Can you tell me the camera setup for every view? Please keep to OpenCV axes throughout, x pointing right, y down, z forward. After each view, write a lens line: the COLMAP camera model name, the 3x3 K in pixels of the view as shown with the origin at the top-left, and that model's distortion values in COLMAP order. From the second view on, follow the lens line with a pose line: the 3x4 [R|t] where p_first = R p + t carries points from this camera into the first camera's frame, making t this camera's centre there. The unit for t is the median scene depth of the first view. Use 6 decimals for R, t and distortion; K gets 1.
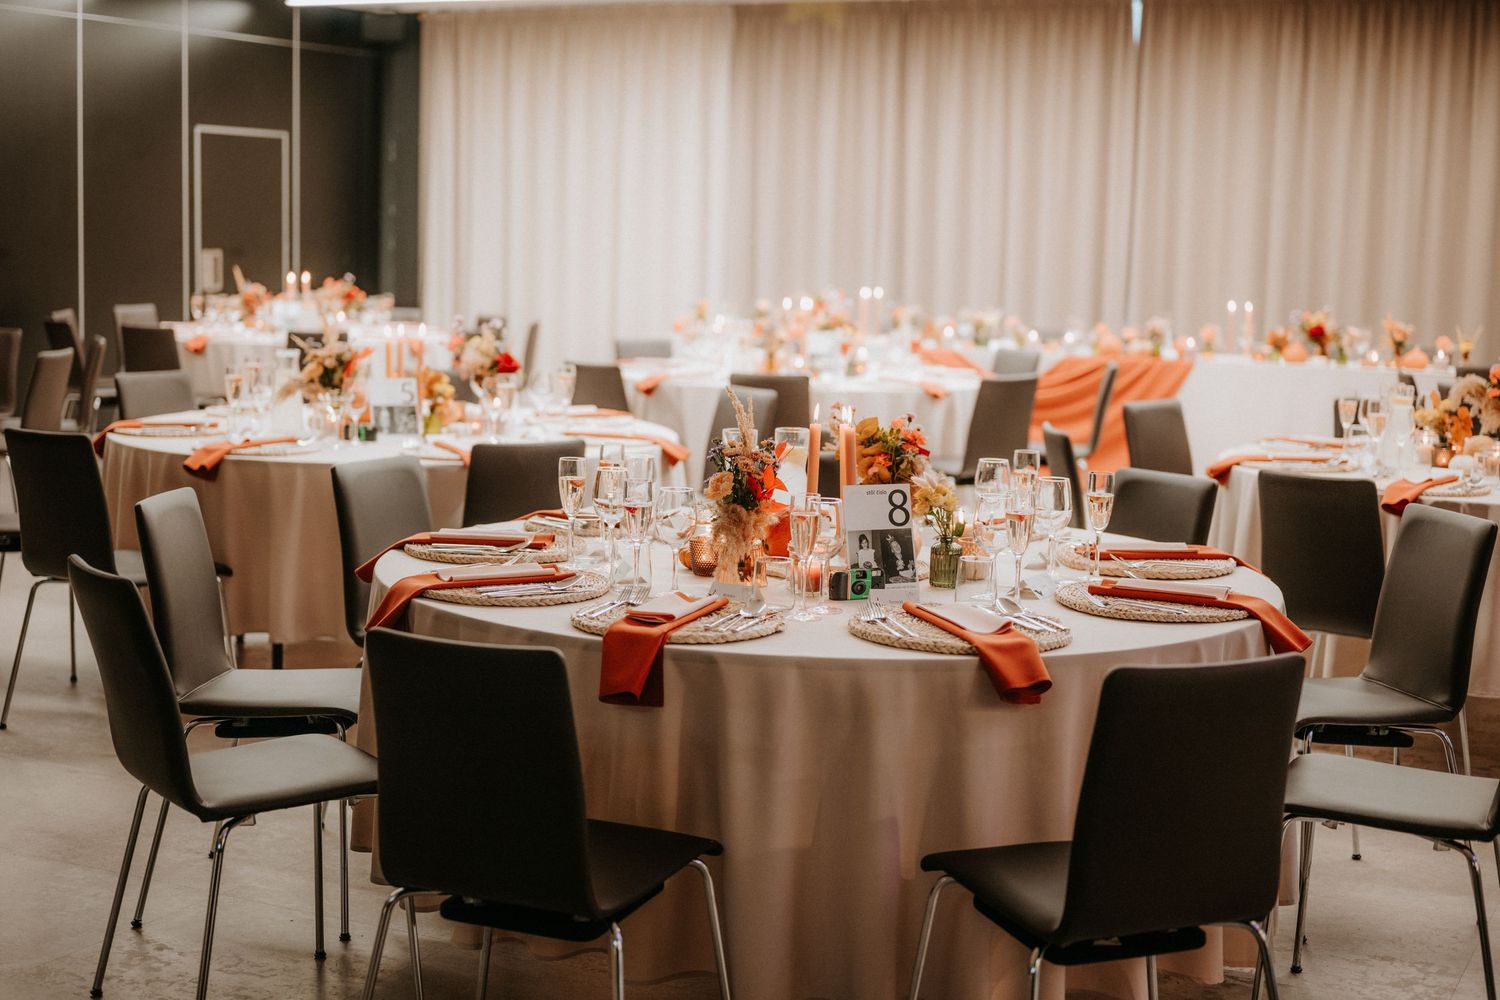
lens RADIAL K [[2165.2, 0, 745.0], [0, 2165.2, 536.9], [0, 0, 1]] dist [-0.081006, 0.063398]
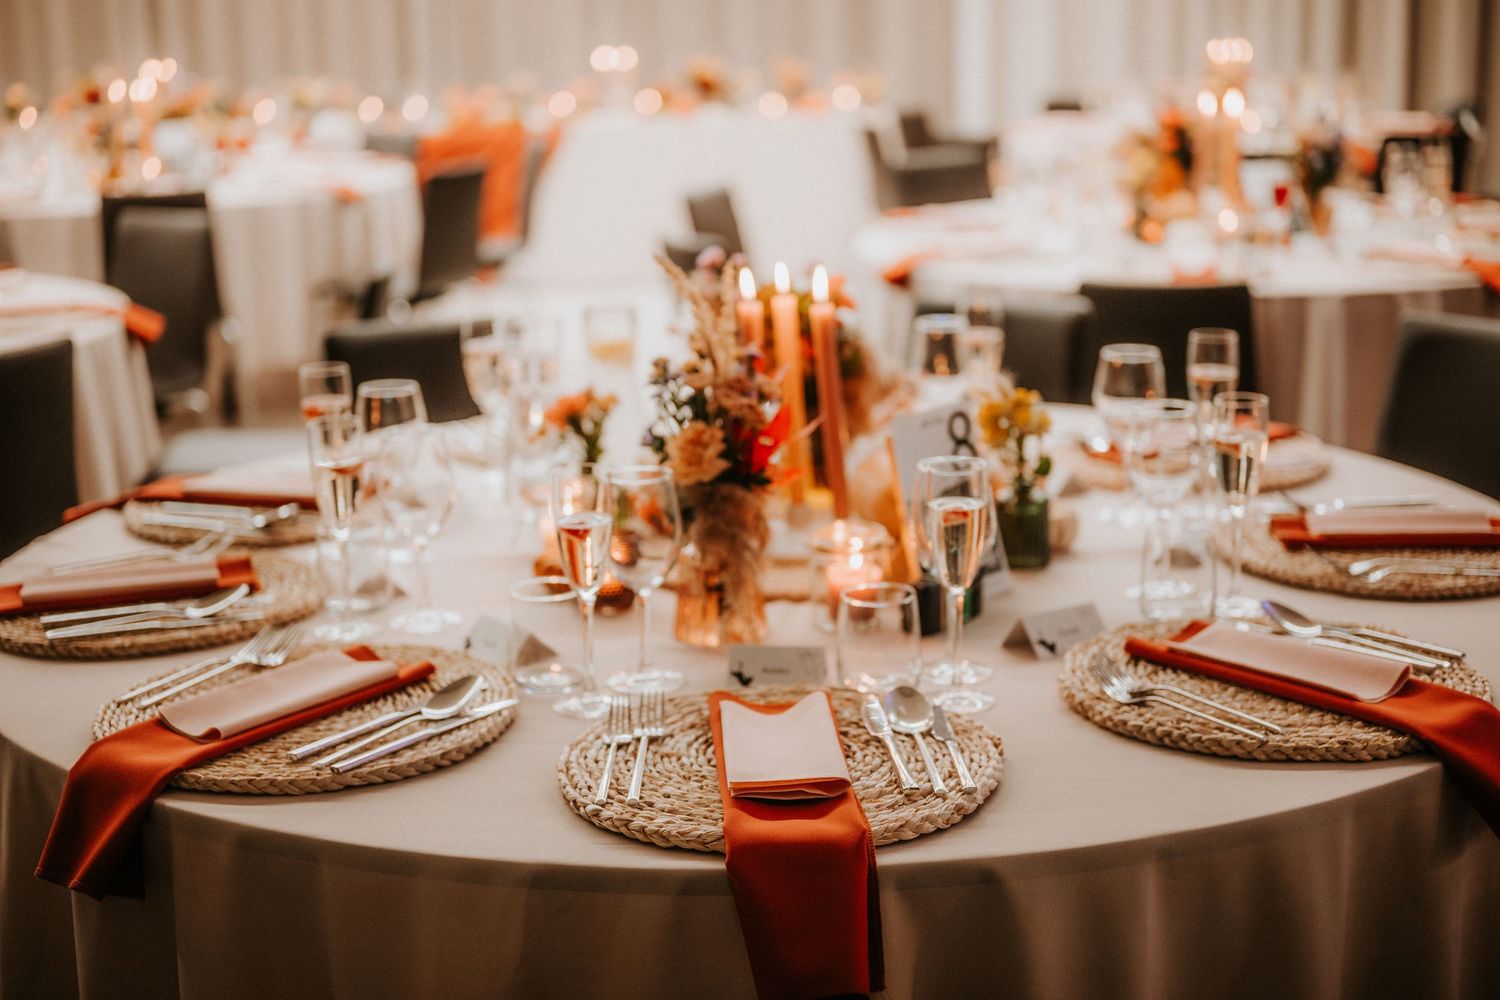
lens RADIAL K [[2165.2, 0, 745.0], [0, 2165.2, 536.9], [0, 0, 1]] dist [-0.081006, 0.063398]
pose [[0.918046, -0.148152, 0.367753, -0.192565], [0.107382, 0.985804, 0.129074, -0.069064], [-0.381654, -0.079006, 0.920922, 0.523390]]
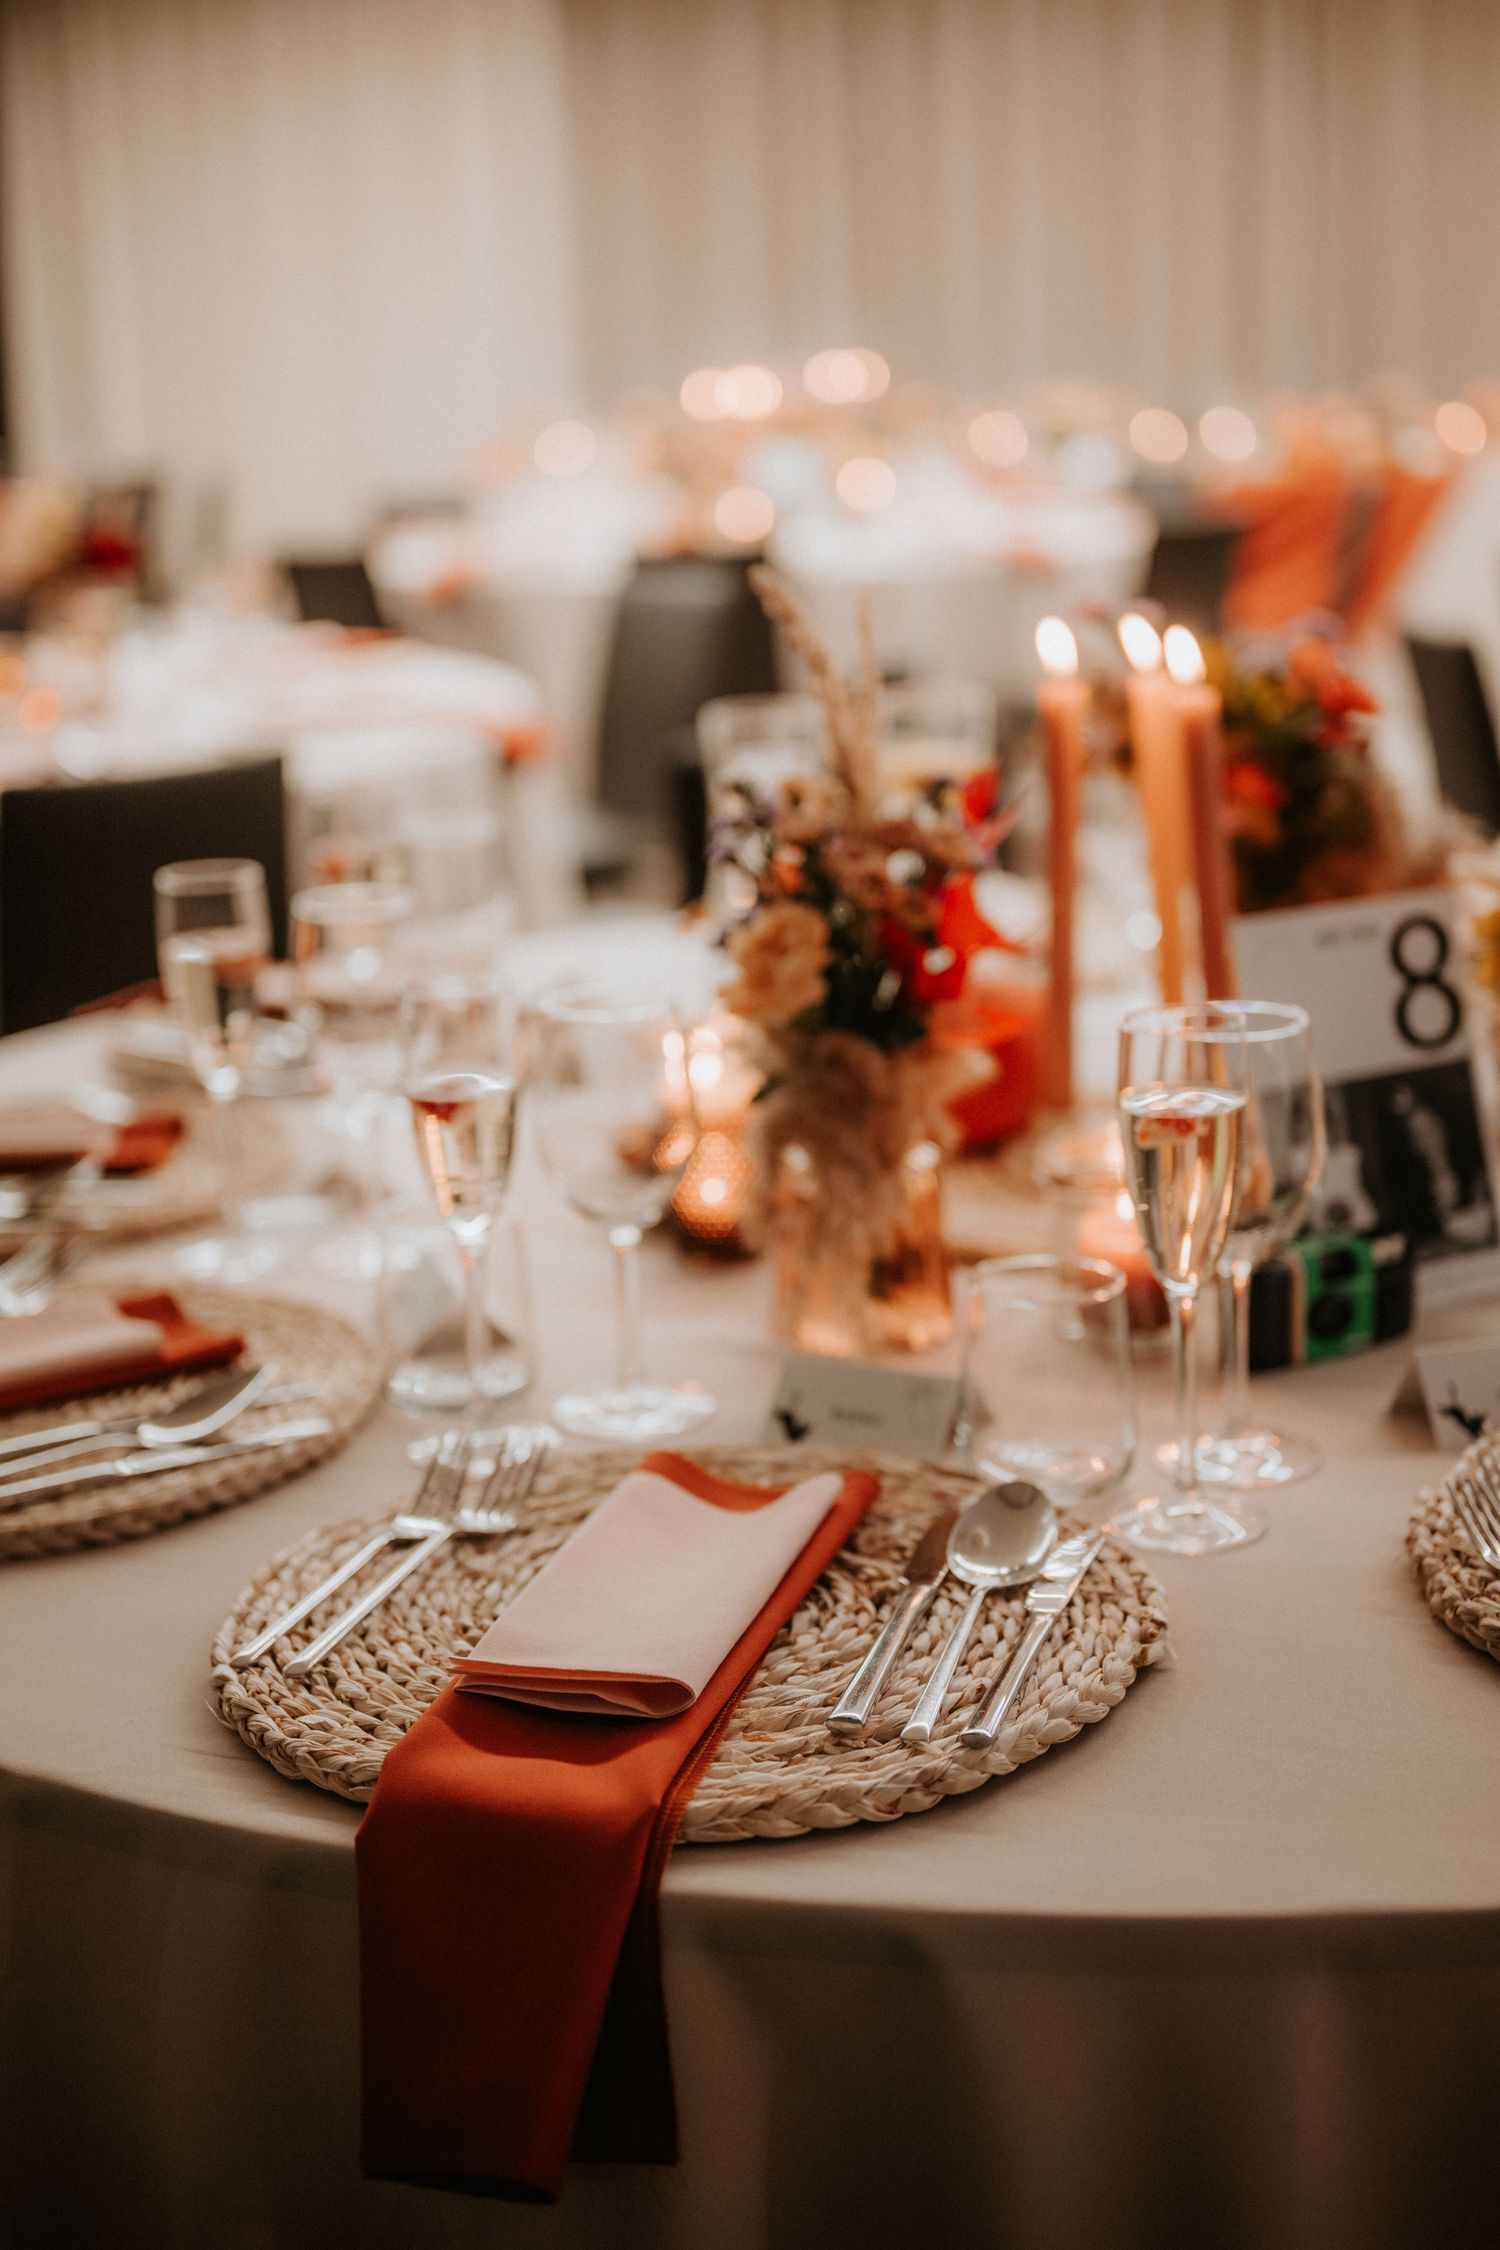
lens RADIAL K [[3247.8, 0, 750.0], [0, 3247.8, 1125.0], [0, 0, 1]] dist [-0.081006, 0.063398]
pose [[0.996164, -0.079257, 0.037097, -0.030239], [0.075087, 0.991864, 0.102799, -0.044905], [-0.044942, -0.099619, 0.994010, 0.616849]]
